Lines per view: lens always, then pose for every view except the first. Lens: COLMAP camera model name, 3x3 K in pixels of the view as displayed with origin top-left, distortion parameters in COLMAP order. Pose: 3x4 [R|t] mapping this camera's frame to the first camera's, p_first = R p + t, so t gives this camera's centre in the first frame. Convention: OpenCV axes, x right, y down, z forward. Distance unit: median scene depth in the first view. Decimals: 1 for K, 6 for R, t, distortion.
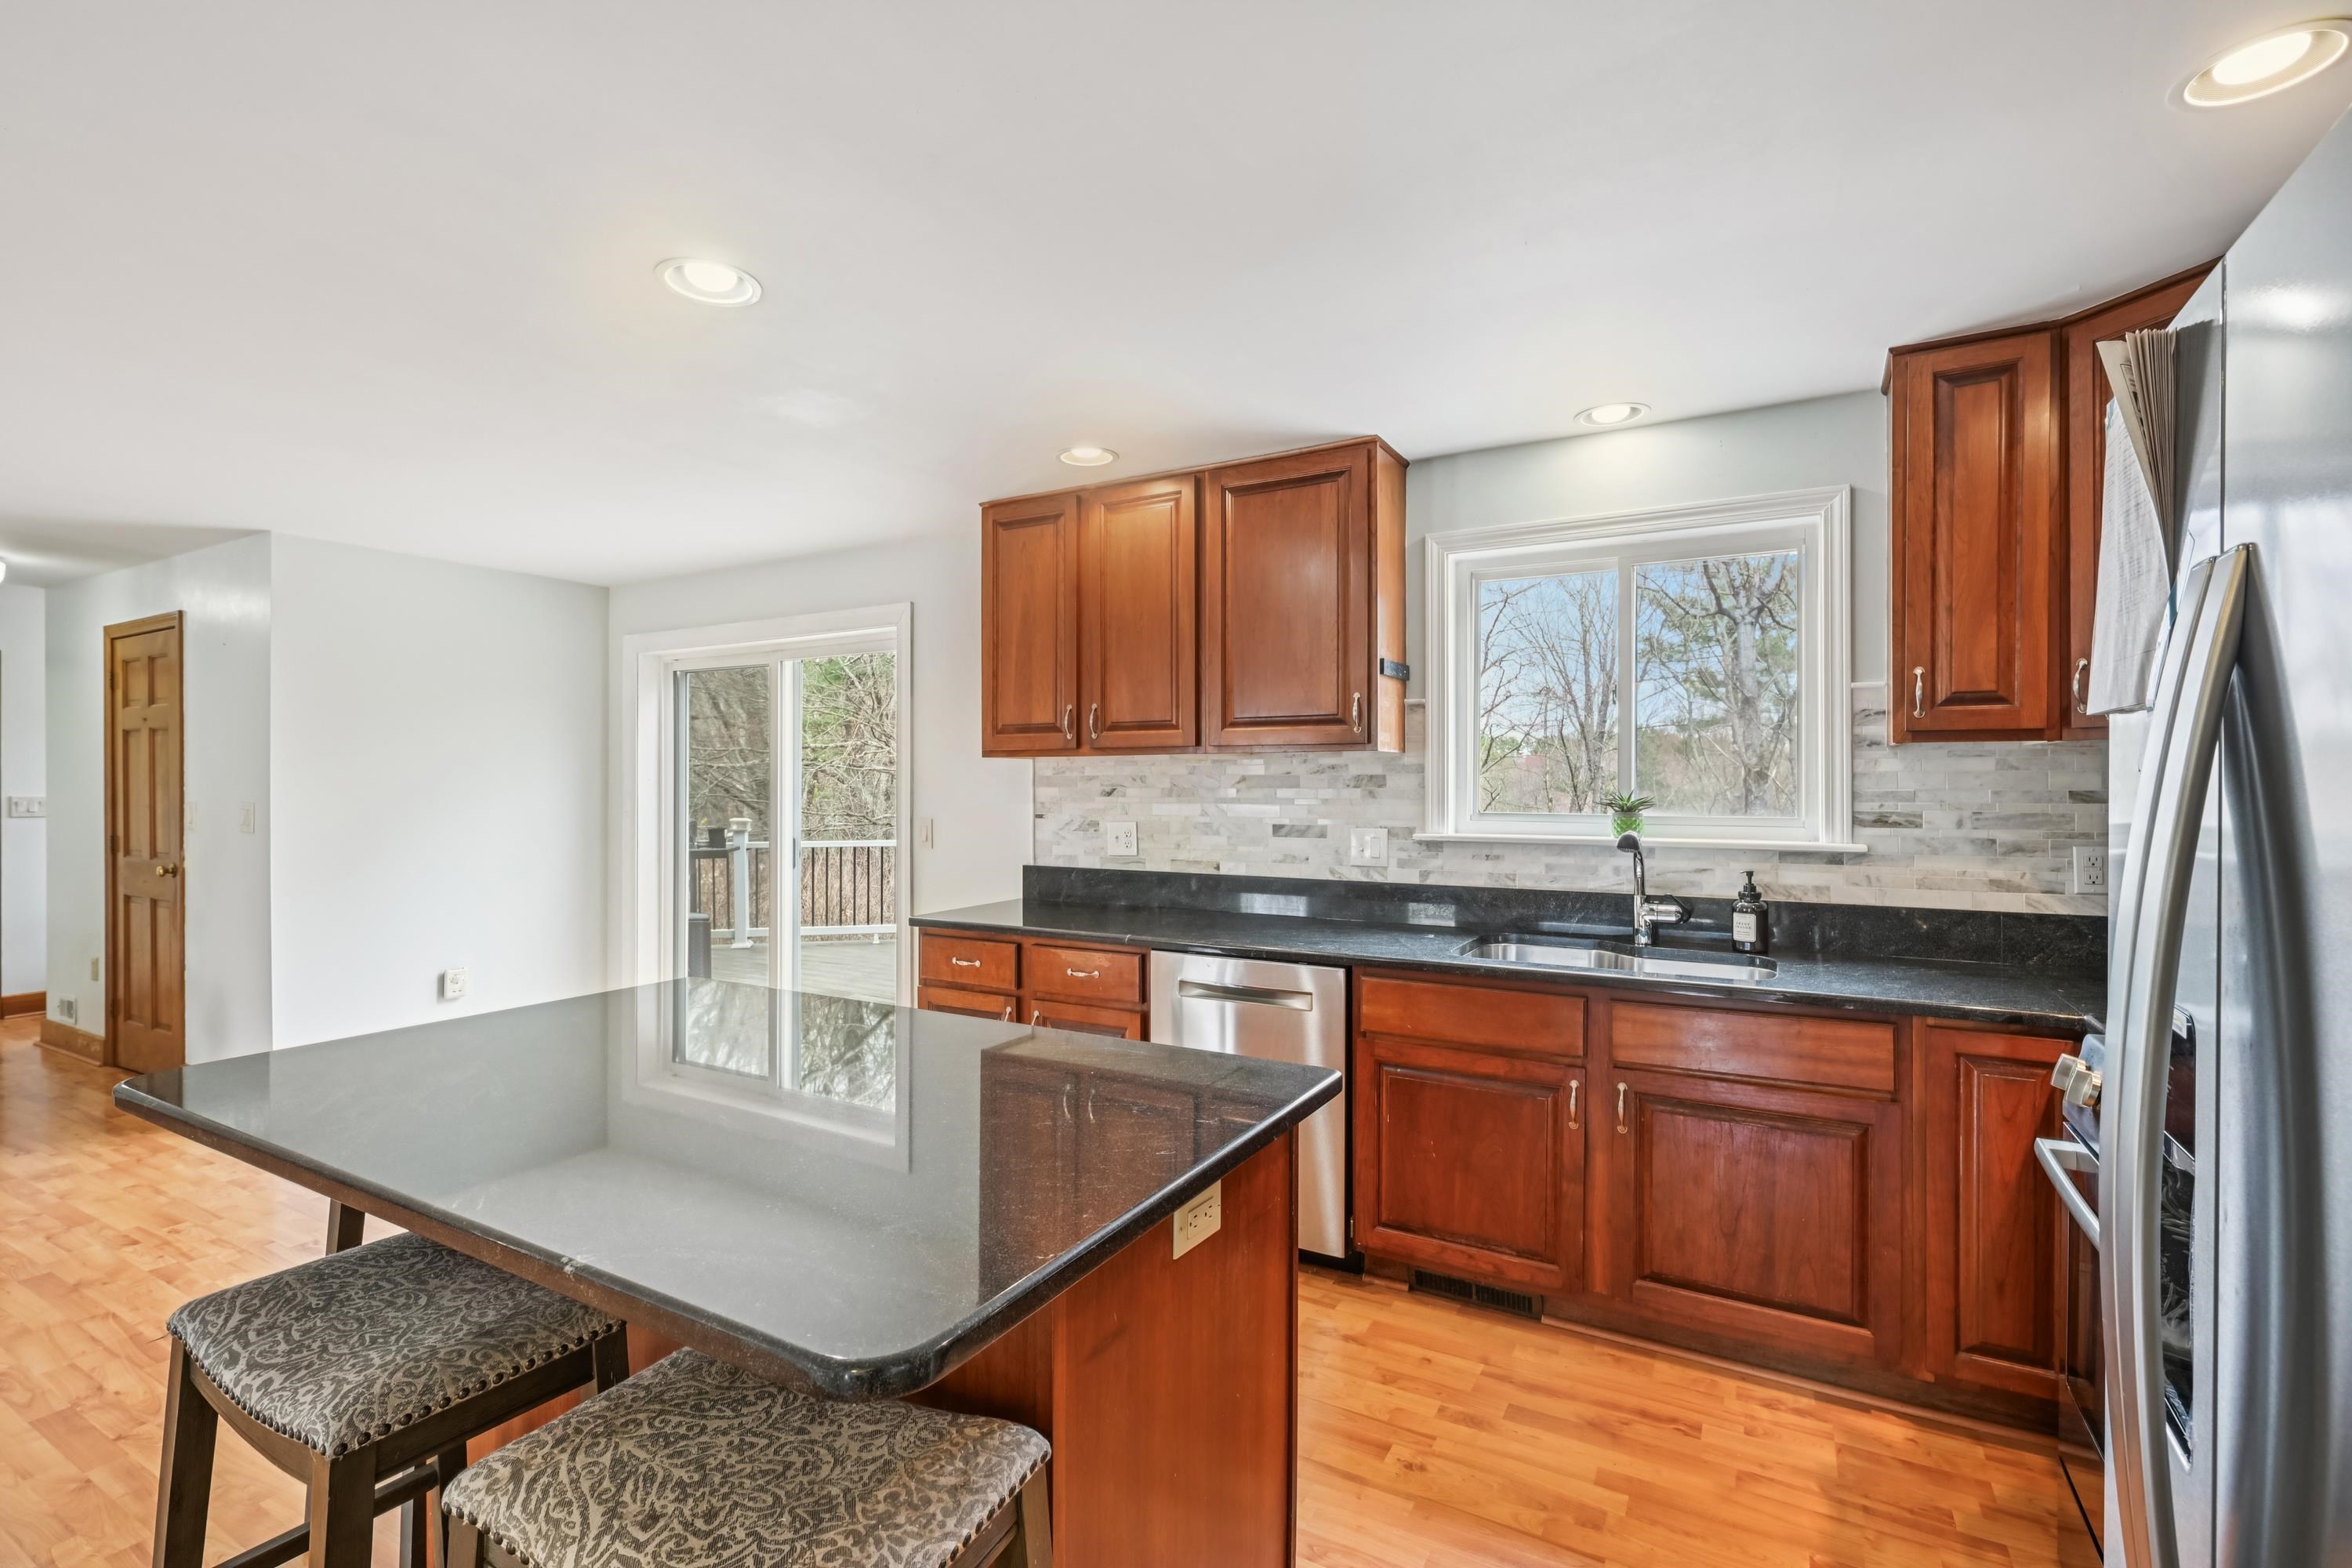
lens RADIAL K [[1056.4, 0, 1169.4], [0, 1056.4, 785.5], [0, 0, 1]] dist [-0.002776, -0.000099]
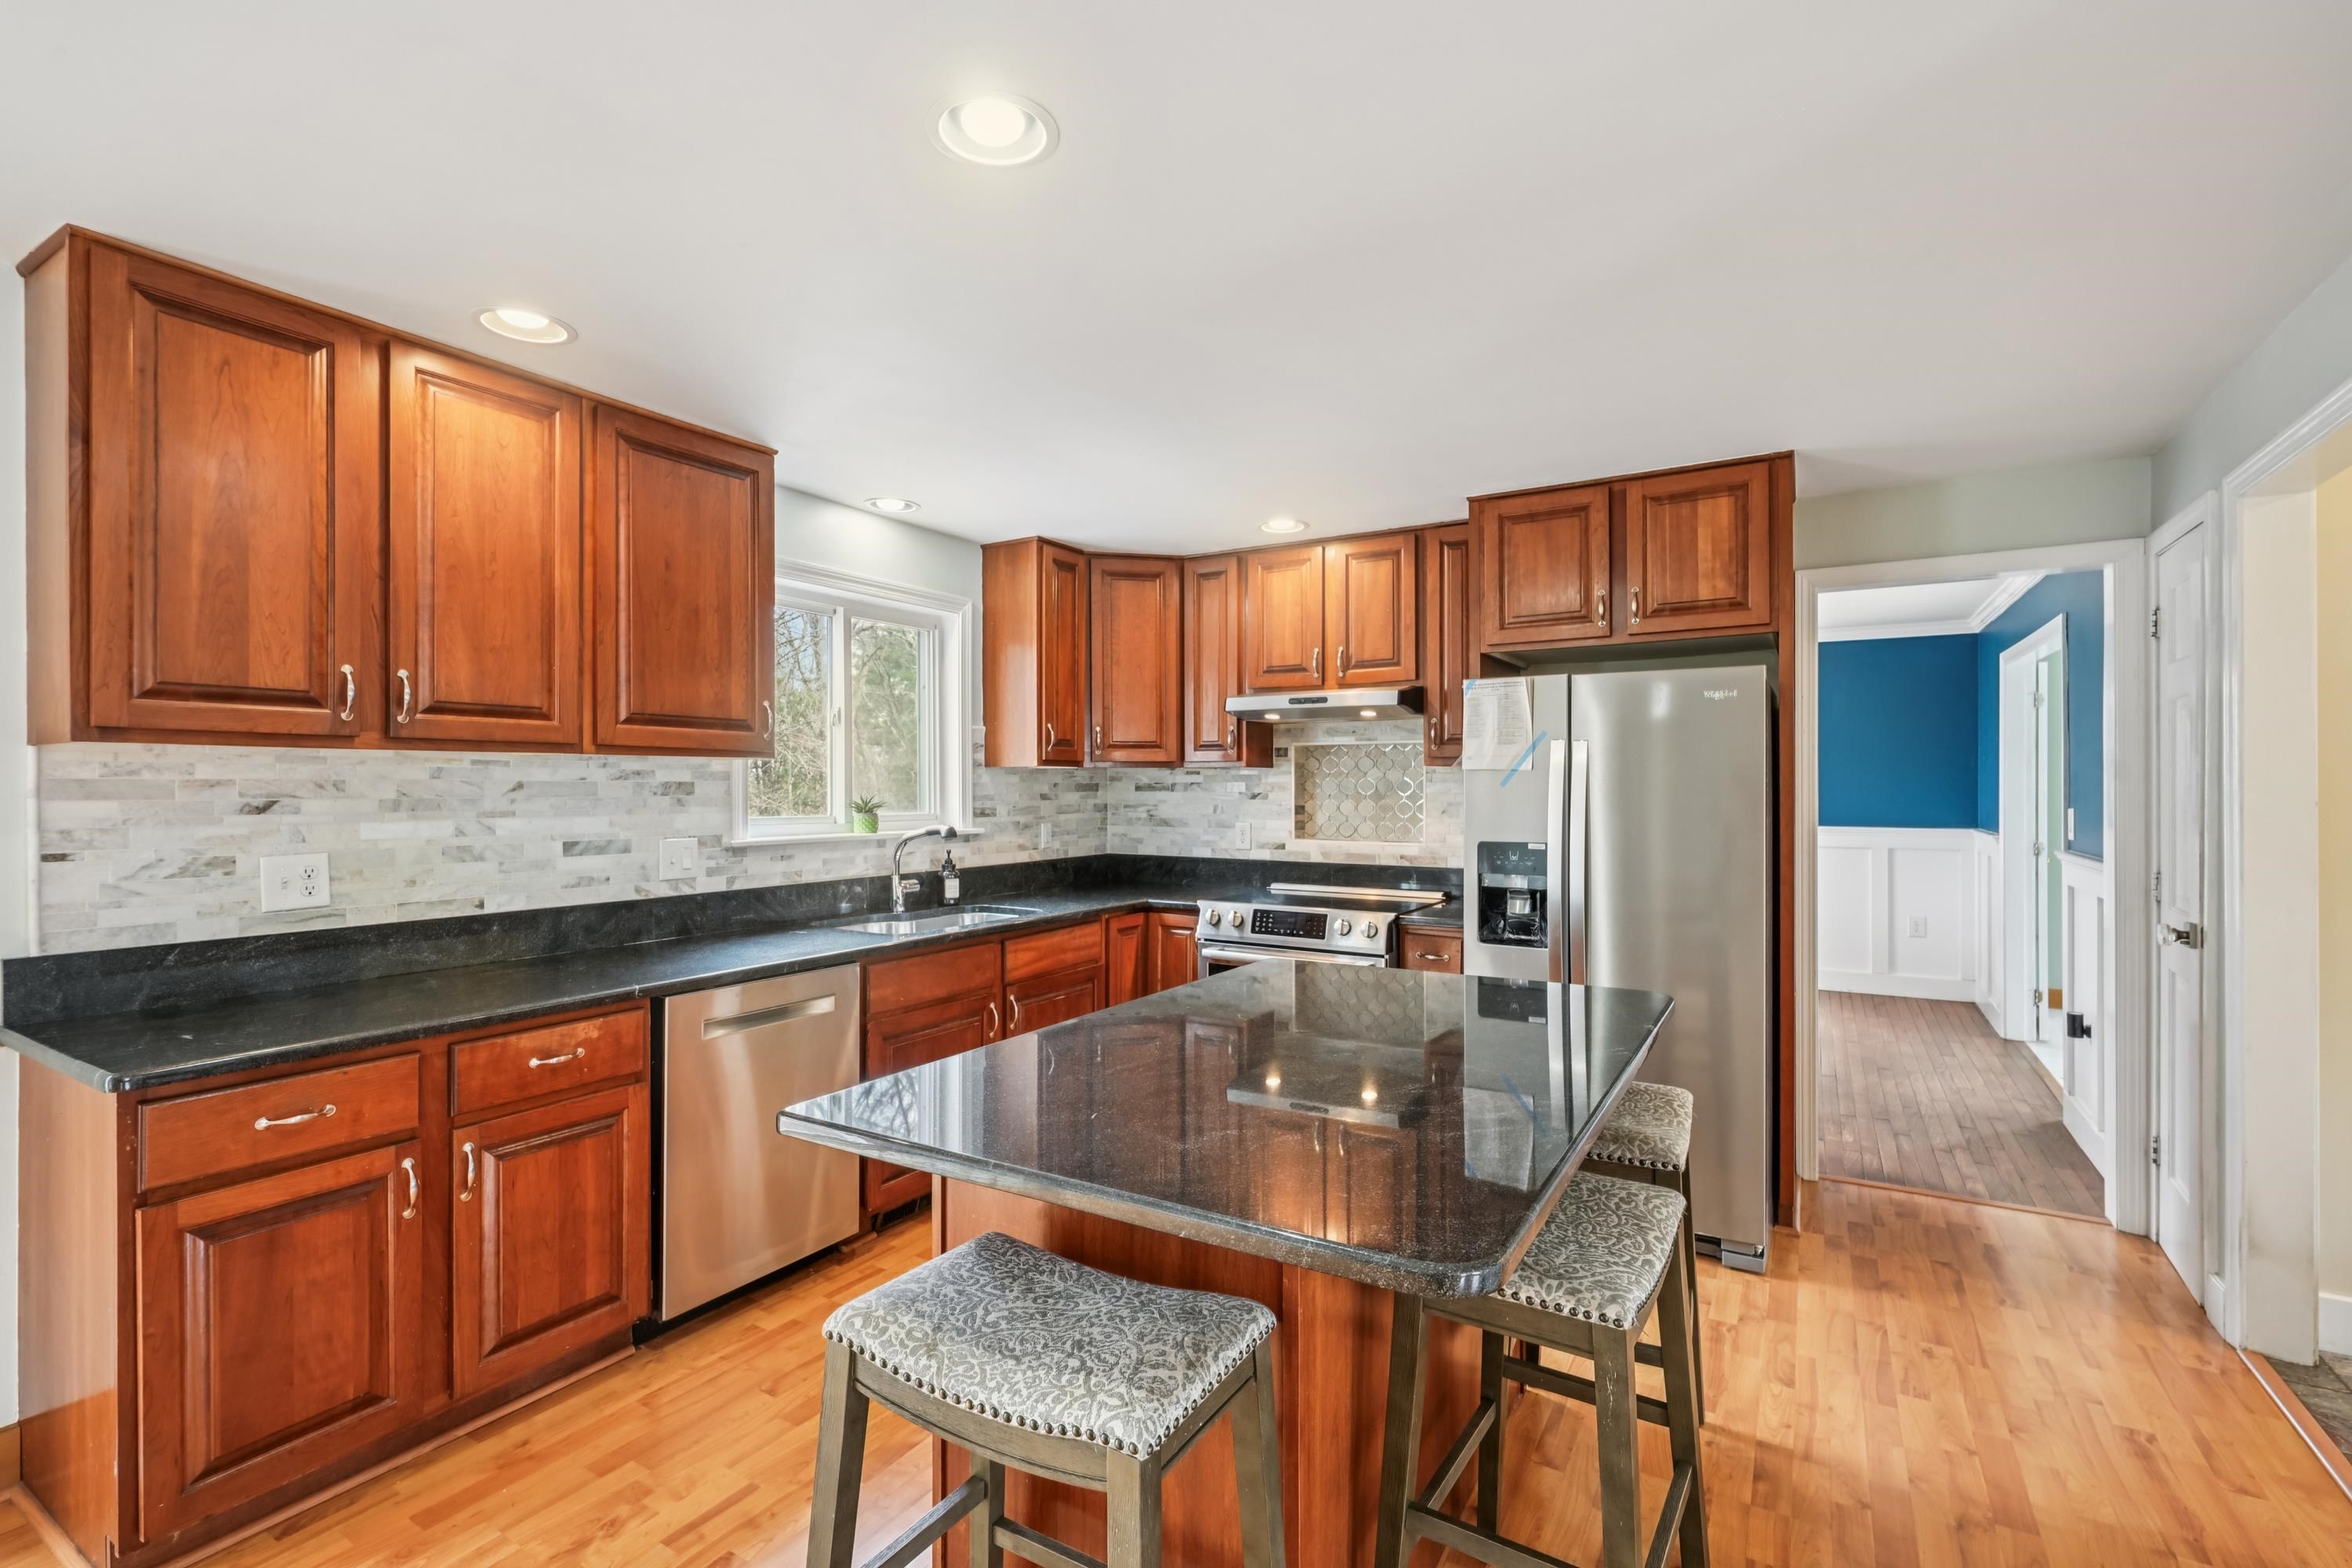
lens RADIAL K [[1053.6, 0, 1176.0], [0, 1053.6, 784.0], [0, 0, 1]] dist [-0.001901, 0.000082]
pose [[0.017363, 0.005850, 0.999832, -0.737997], [0.007404, 0.999955, -0.005980, 0.000734], [-0.999822, 0.007507, 0.017319, 0.536311]]
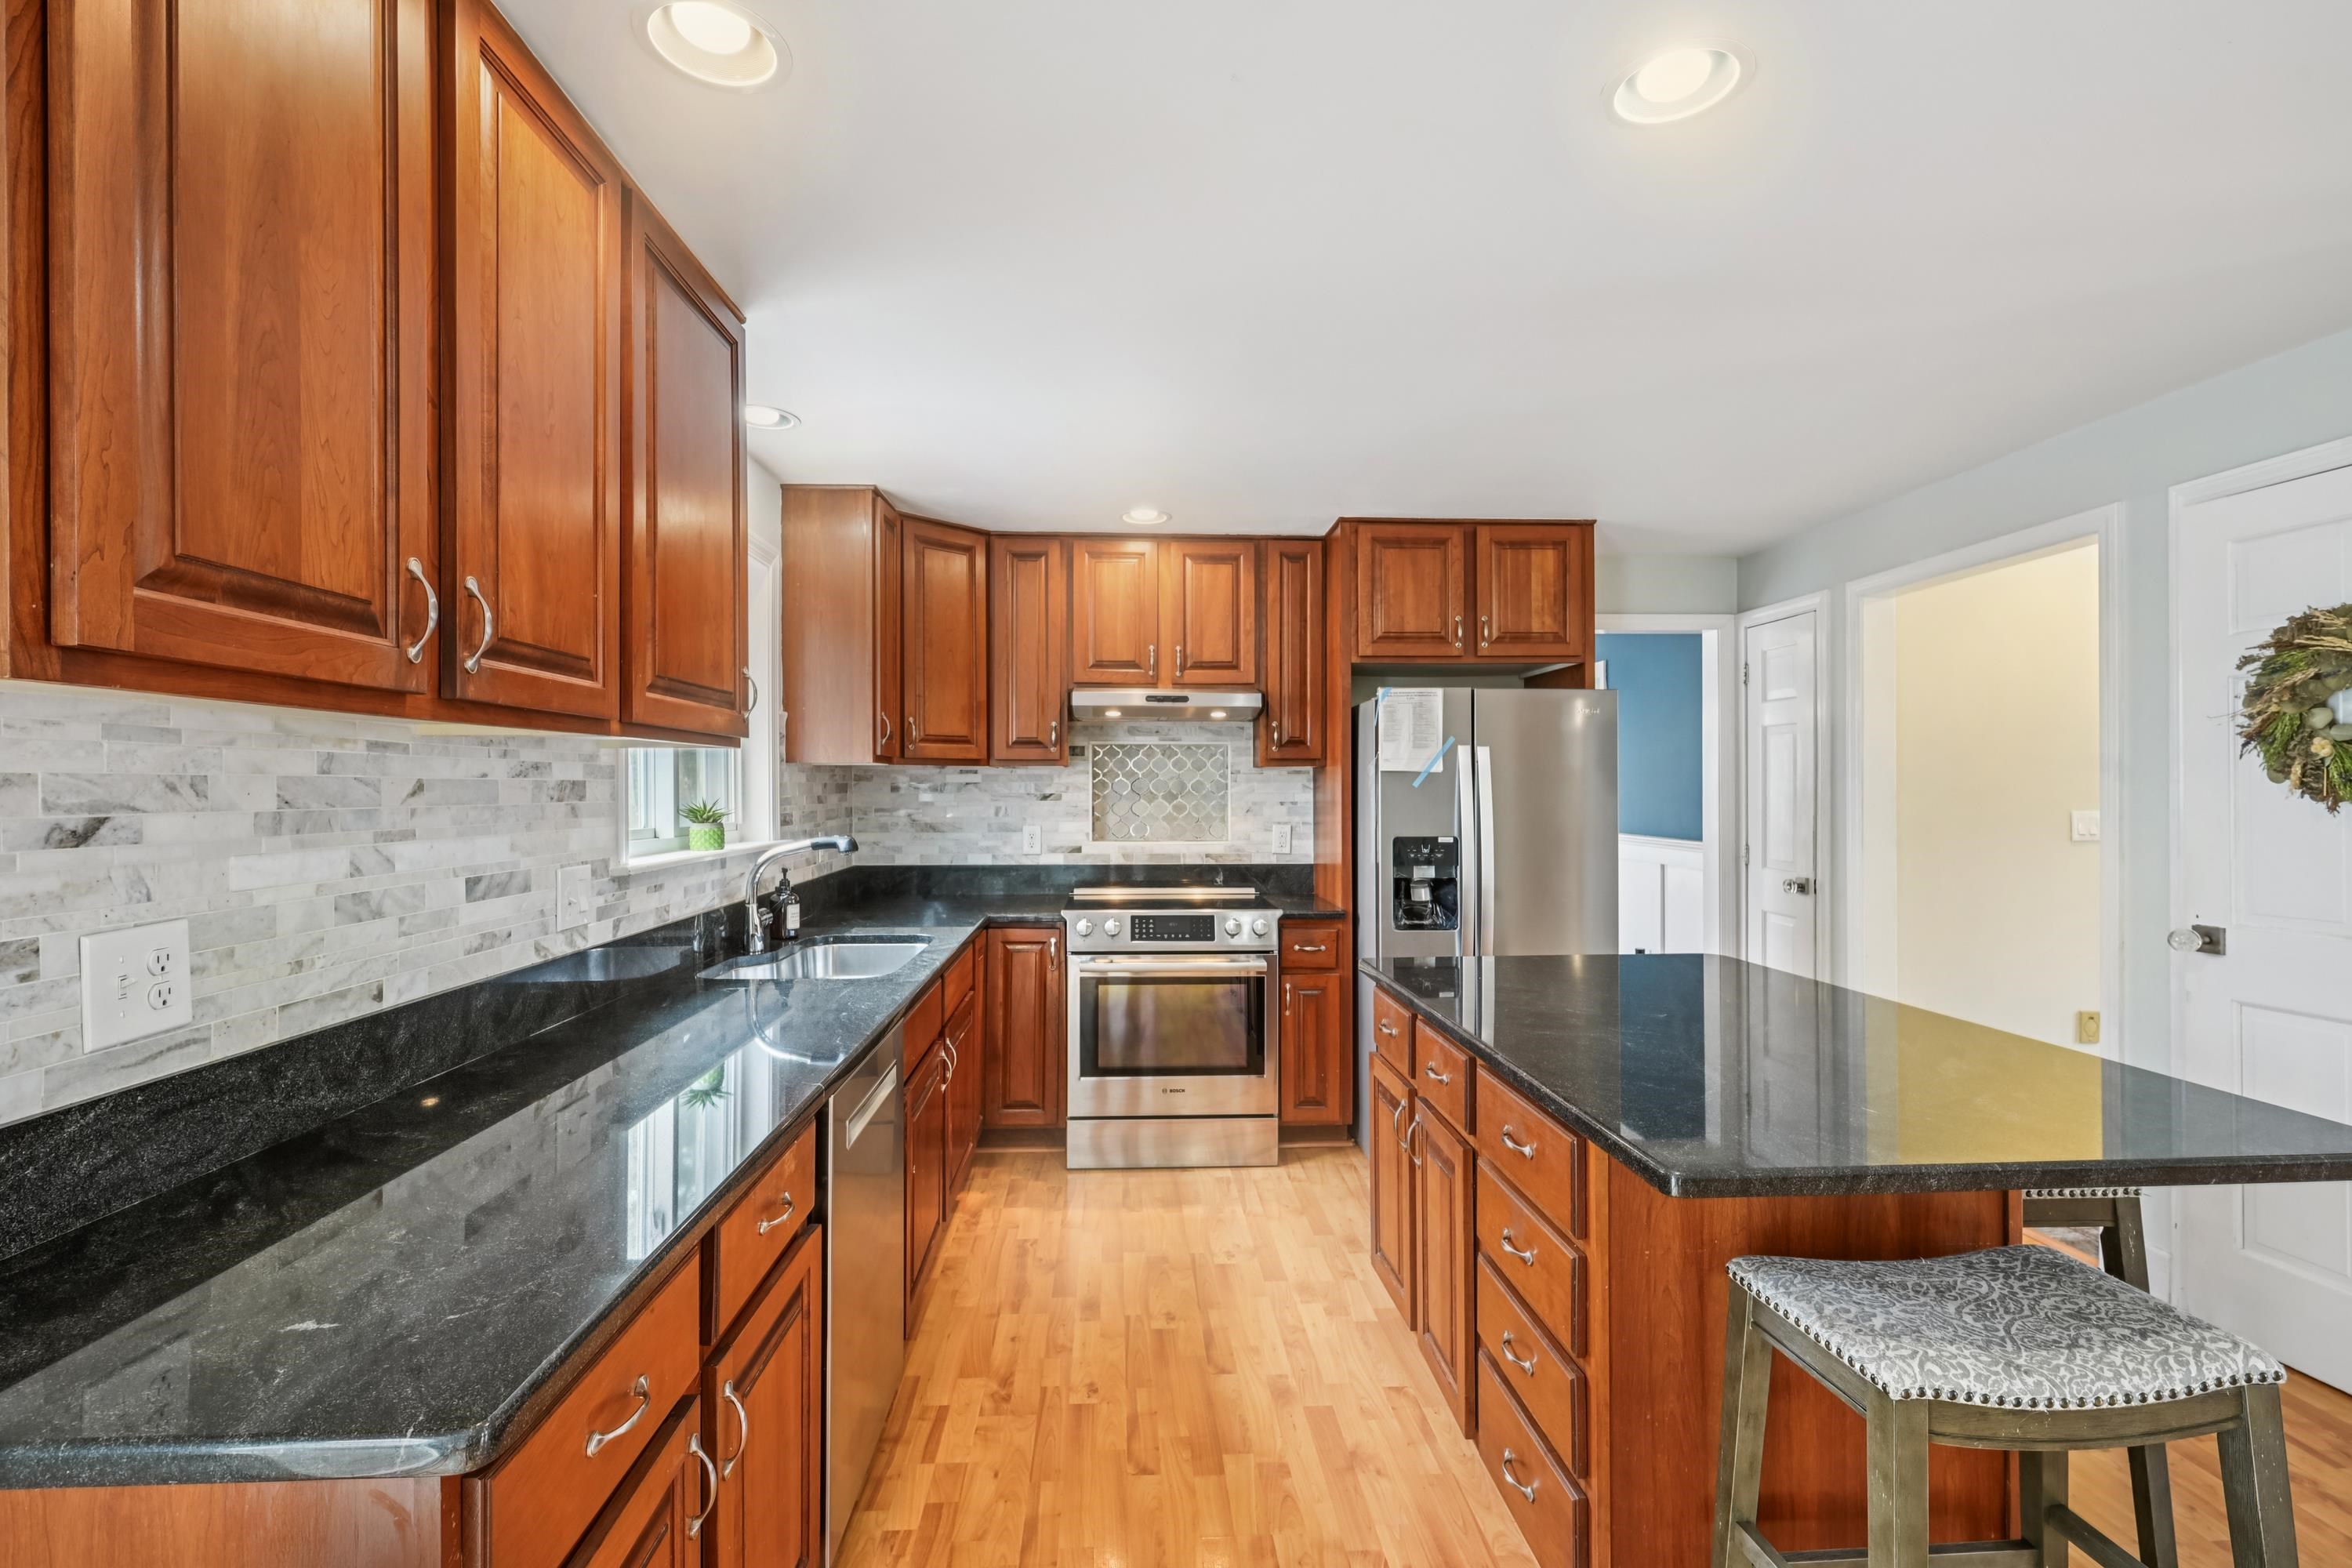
lens RADIAL K [[1053.6, 0, 1176.0], [0, 1053.6, 784.0], [0, 0, 1]] dist [-0.001901, 0.000082]
pose [[-0.552064, 0.005733, 0.833782, -0.521694], [0.008982, 0.999959, -0.000929, -0.004170], [-0.833753, 0.006976, -0.552093, 1.039676]]
